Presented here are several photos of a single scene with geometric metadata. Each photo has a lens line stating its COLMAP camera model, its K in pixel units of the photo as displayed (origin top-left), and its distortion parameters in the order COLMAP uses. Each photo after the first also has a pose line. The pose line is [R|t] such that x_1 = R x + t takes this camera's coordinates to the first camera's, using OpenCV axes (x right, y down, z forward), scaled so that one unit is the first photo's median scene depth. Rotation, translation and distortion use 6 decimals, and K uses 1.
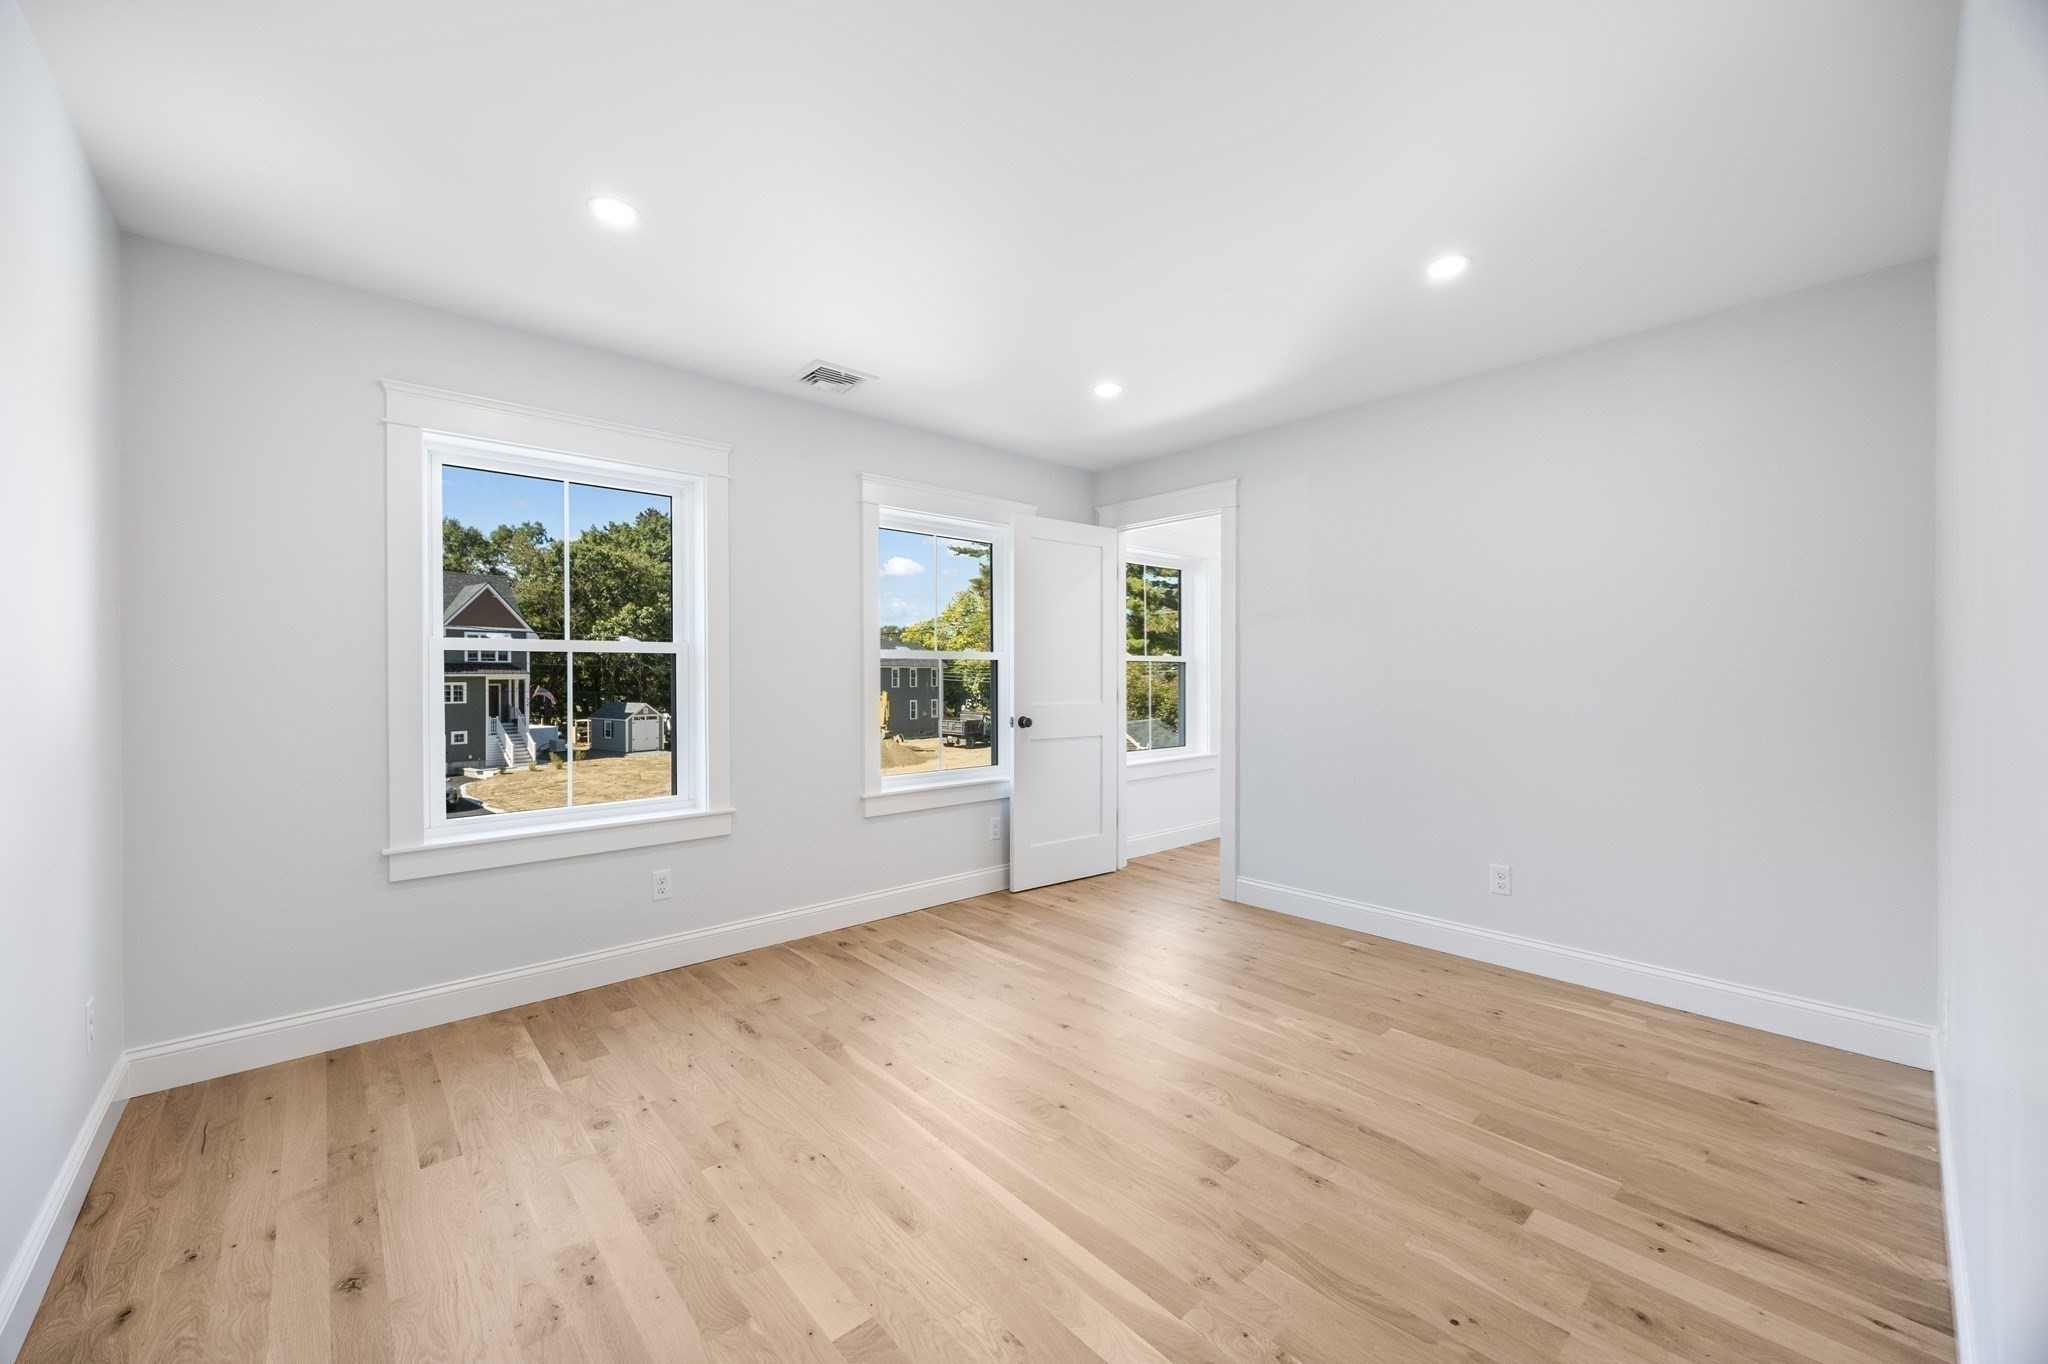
lens RADIAL K [[785.9, 0, 1024.0], [0, 785.9, 682.0], [0, 0, 1]] dist [-0.002563, -0.000071]
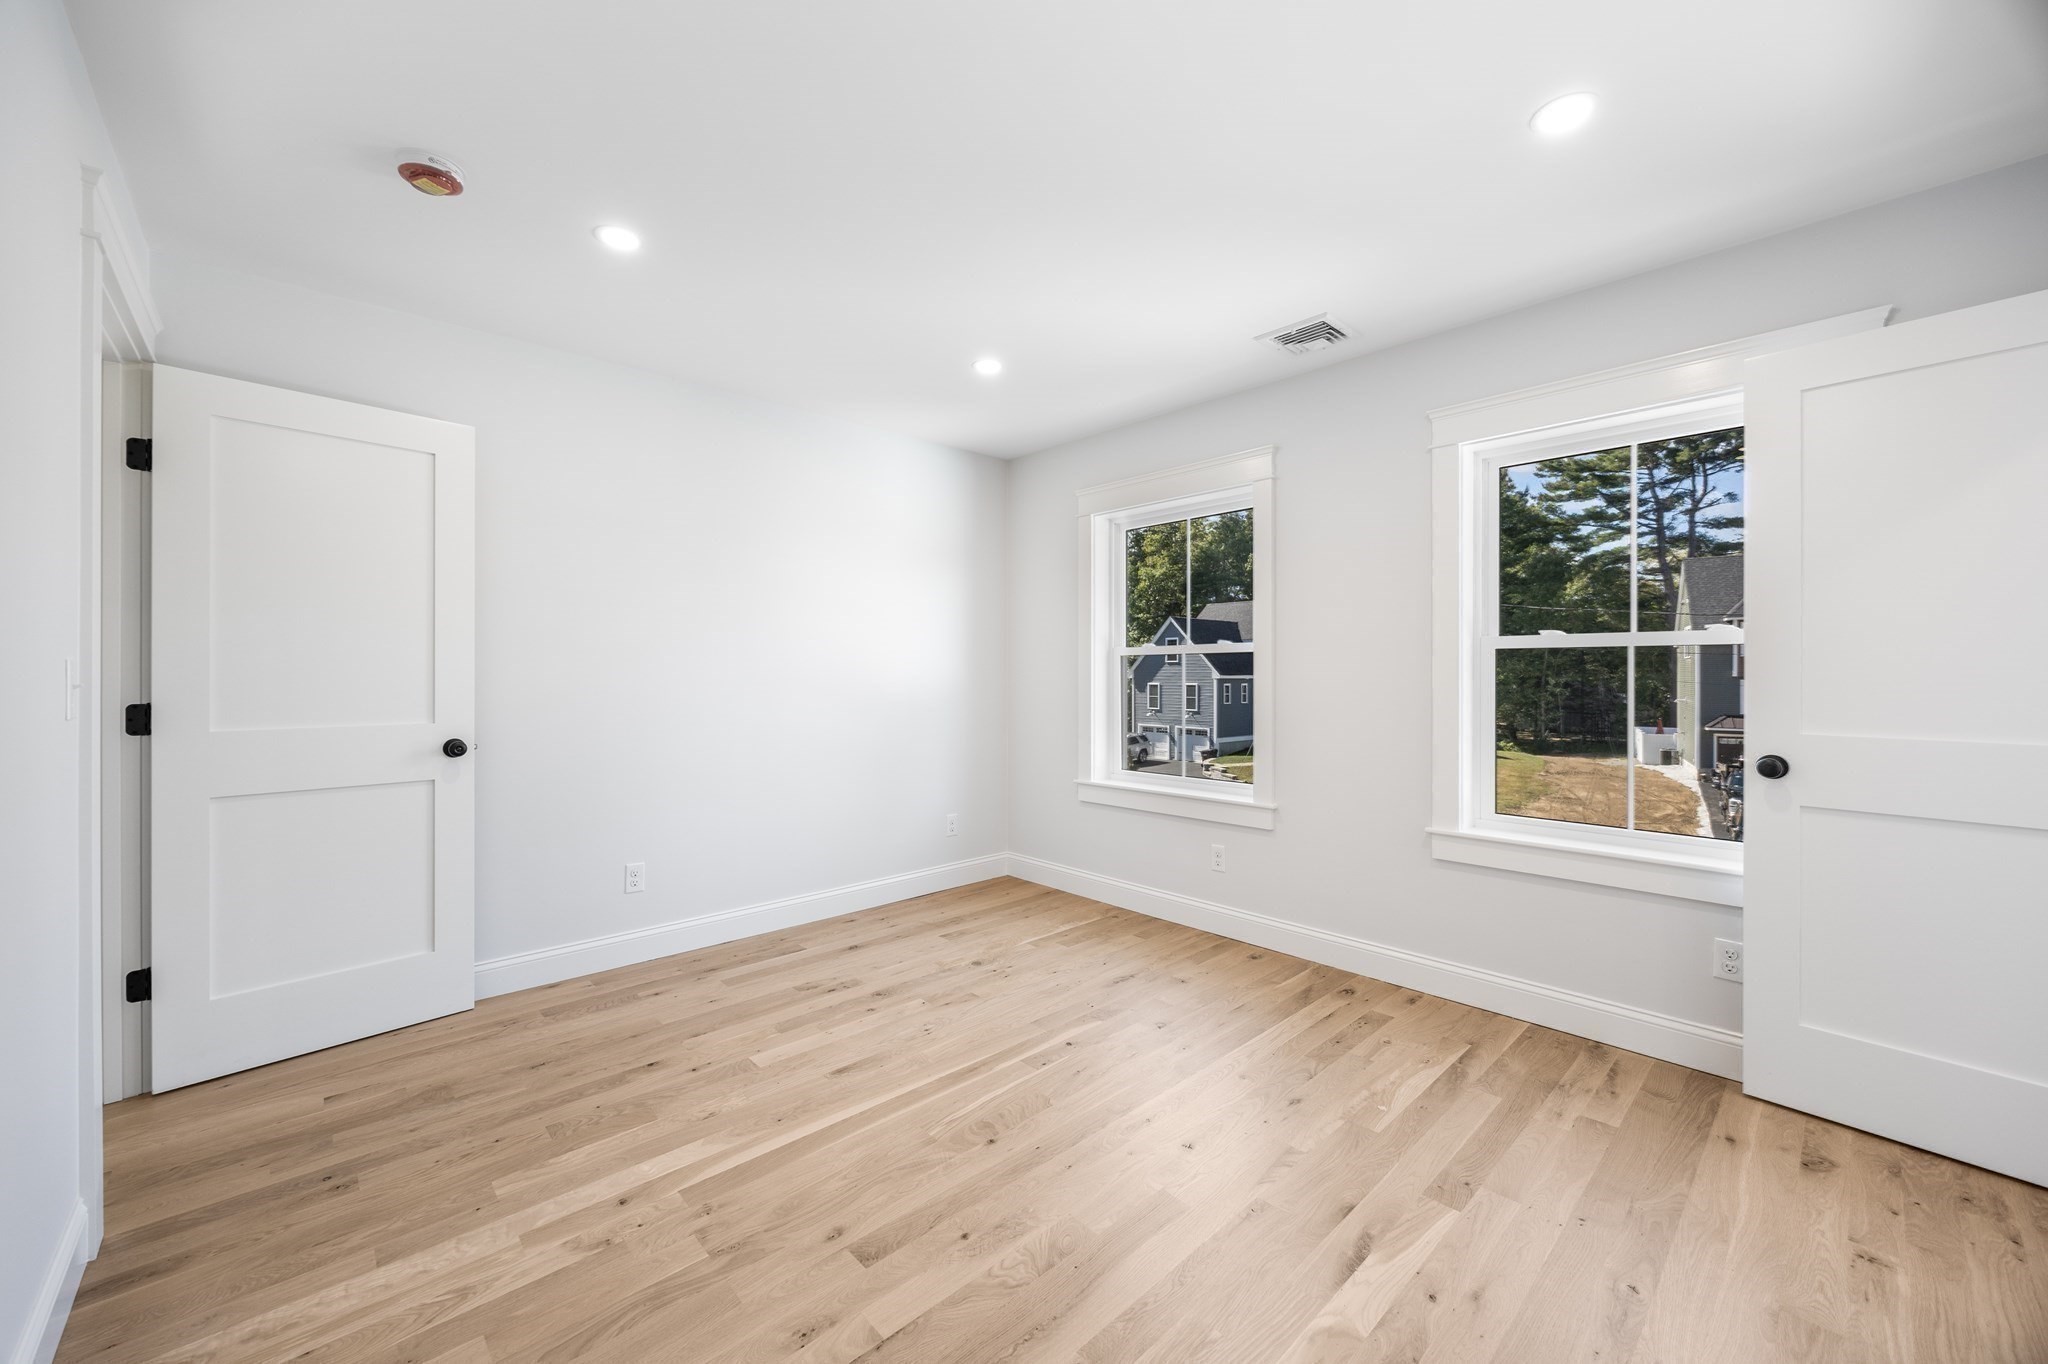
lens RADIAL K [[785.9, 0, 1024.0], [0, 785.9, 682.0], [0, 0, 1]] dist [-0.002563, -0.000071]
pose [[0.020242, 0.013408, -0.999705, 0.695741], [-0.009375, 0.999869, 0.013220, -0.007788], [0.999751, 0.009105, 0.020365, 0.731581]]
